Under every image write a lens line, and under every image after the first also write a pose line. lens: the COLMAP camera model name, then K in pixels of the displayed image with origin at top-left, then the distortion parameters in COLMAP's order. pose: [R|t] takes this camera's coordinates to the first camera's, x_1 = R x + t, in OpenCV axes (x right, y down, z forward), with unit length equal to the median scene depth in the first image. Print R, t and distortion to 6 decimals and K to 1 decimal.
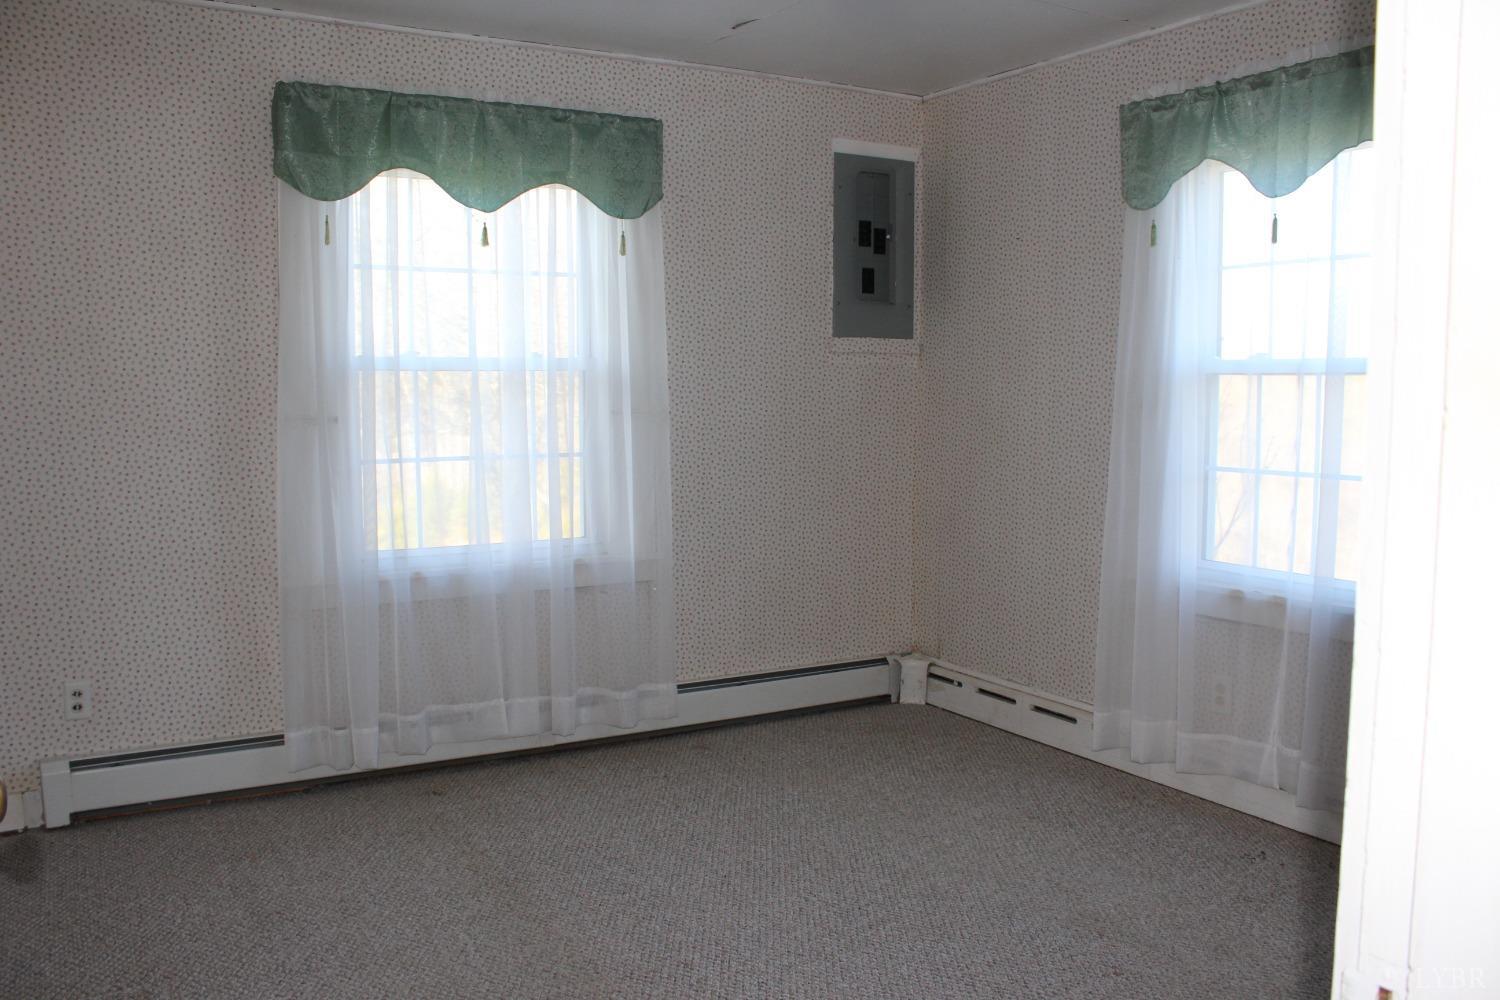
lens RADIAL K [[1260.3, 0, 750.0], [0, 1260.3, 500.0], [0, 0, 1]] dist [-0.071196, 0.108713]
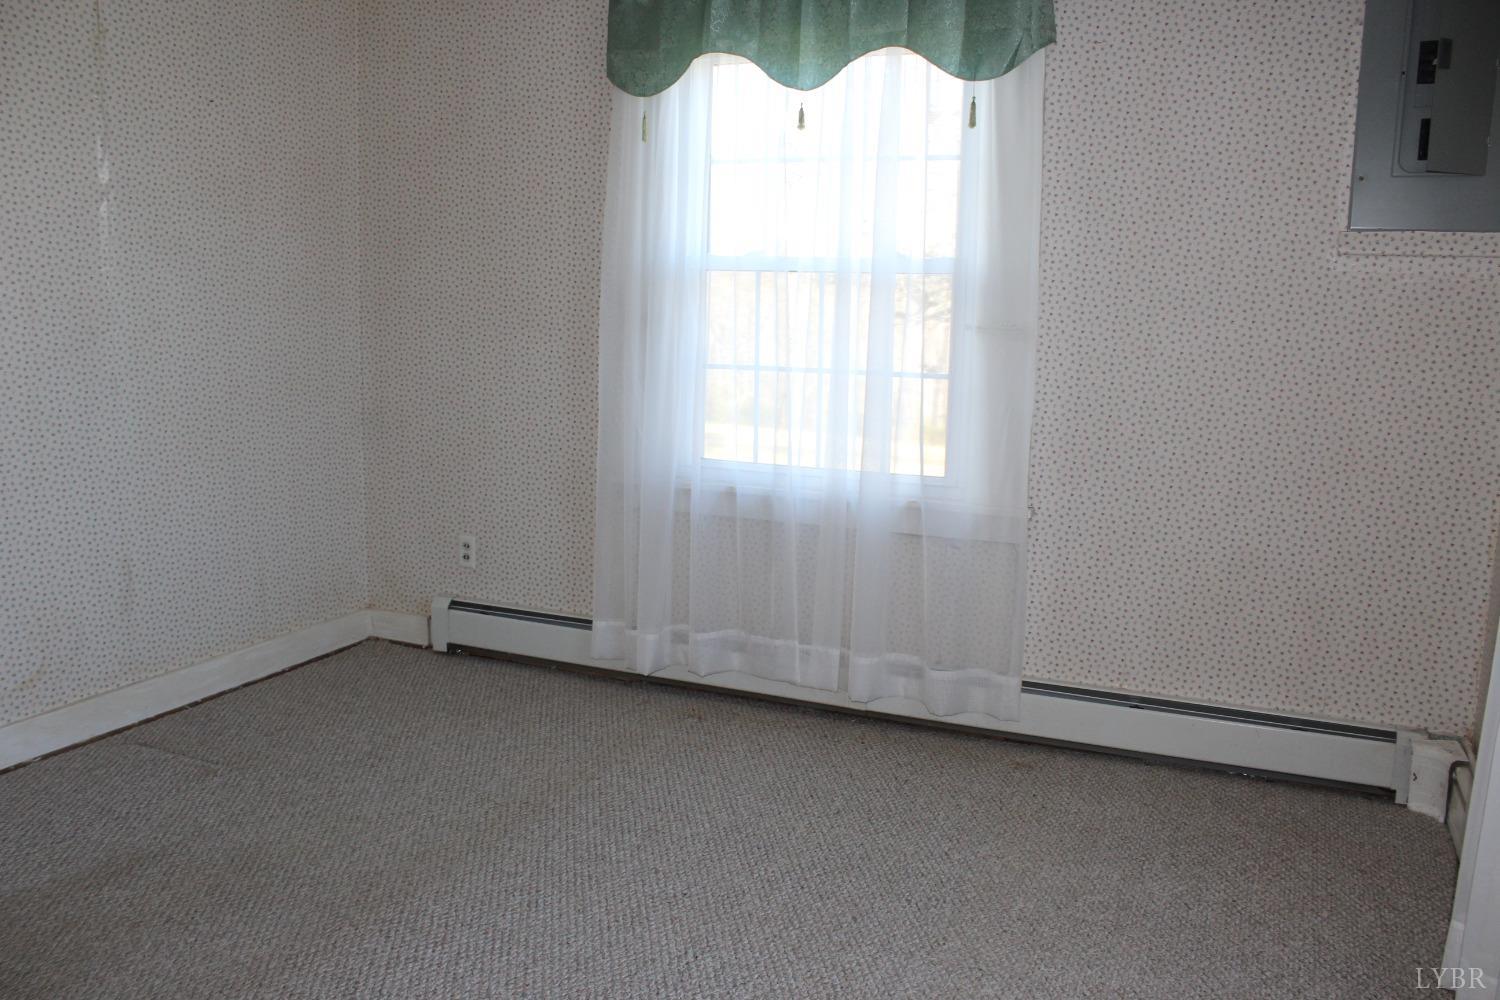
lens RADIAL K [[1260.3, 0, 750.0], [0, 1260.3, 500.0], [0, 0, 1]] dist [-0.071196, 0.108713]
pose [[0.606331, 0.138709, -0.783022, 0.473234], [-0.101328, 0.990120, 0.096933, -0.025550], [0.788731, 0.020569, 0.614395, 0.416462]]
